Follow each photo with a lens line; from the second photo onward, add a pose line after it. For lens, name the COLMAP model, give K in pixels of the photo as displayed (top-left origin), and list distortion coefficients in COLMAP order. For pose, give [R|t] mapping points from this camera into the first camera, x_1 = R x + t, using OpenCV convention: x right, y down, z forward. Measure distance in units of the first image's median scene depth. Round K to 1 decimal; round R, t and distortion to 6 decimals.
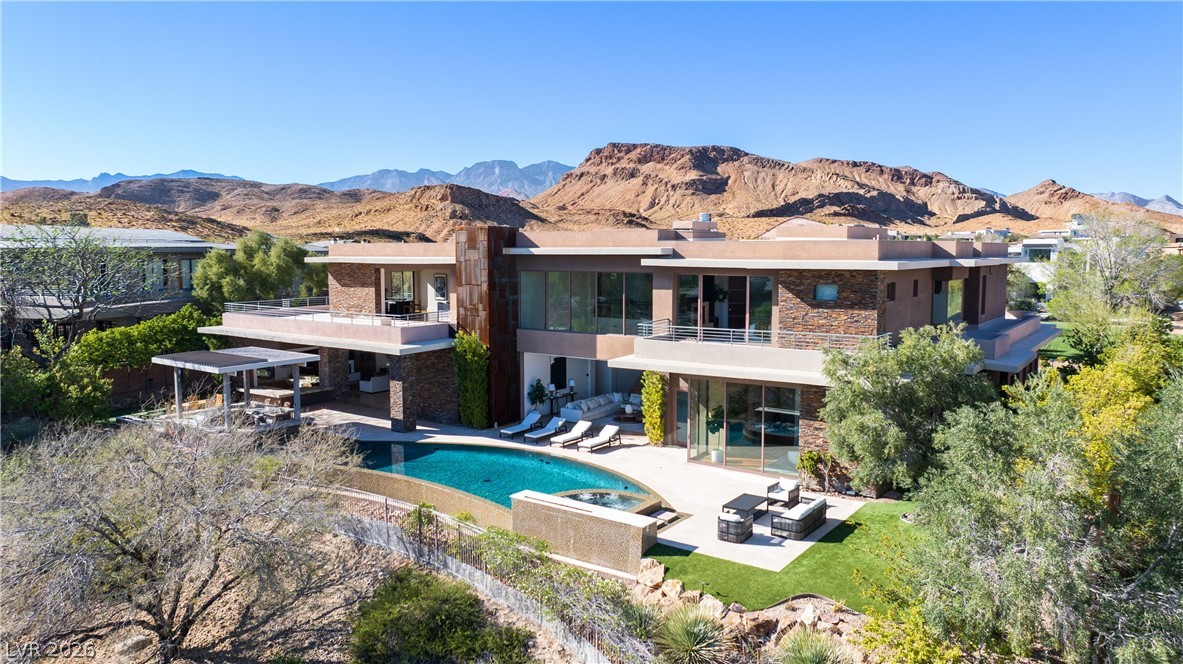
lens RADIAL K [[815.1, 0, 591.5], [0, 815.1, 332.0], [0, 0, 1]] dist [0.000900, 0.000280]
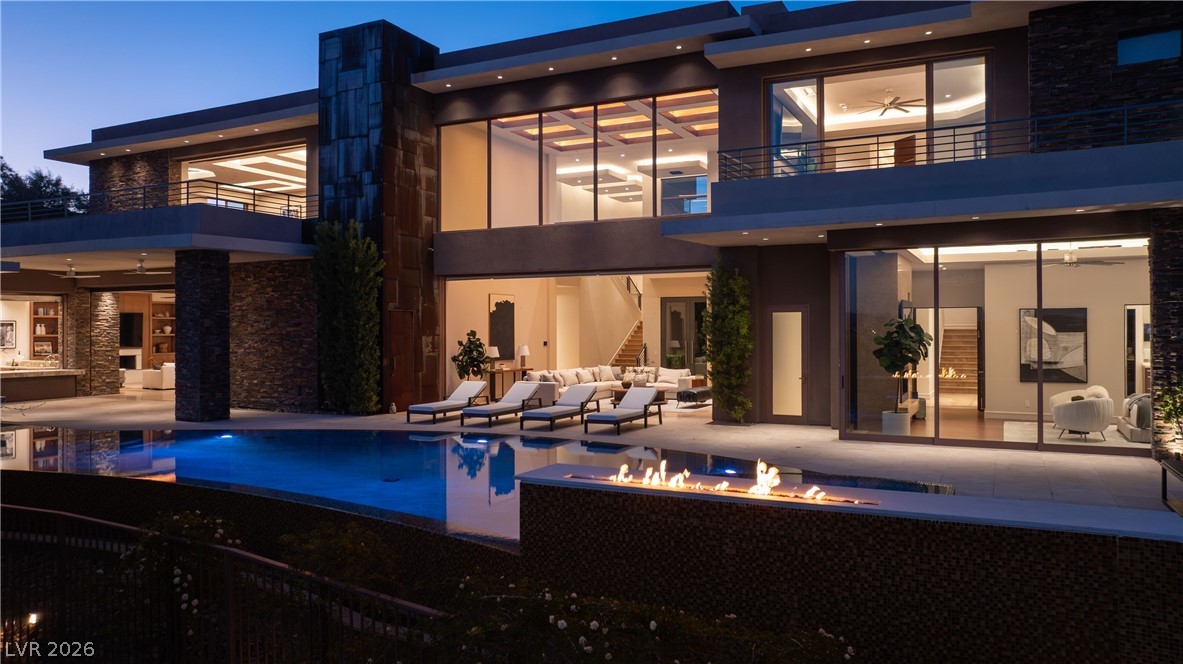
lens RADIAL K [[824.7, 0, 591.5], [0, 824.7, 332.0], [0, 0, 1]] dist [-0.019914, 0.003387]
pose [[0.987213, -0.001380, 0.159398, -0.078548], [0.016749, 0.995325, -0.095118, 0.118901], [-0.158522, 0.096571, 0.982621, 0.473847]]
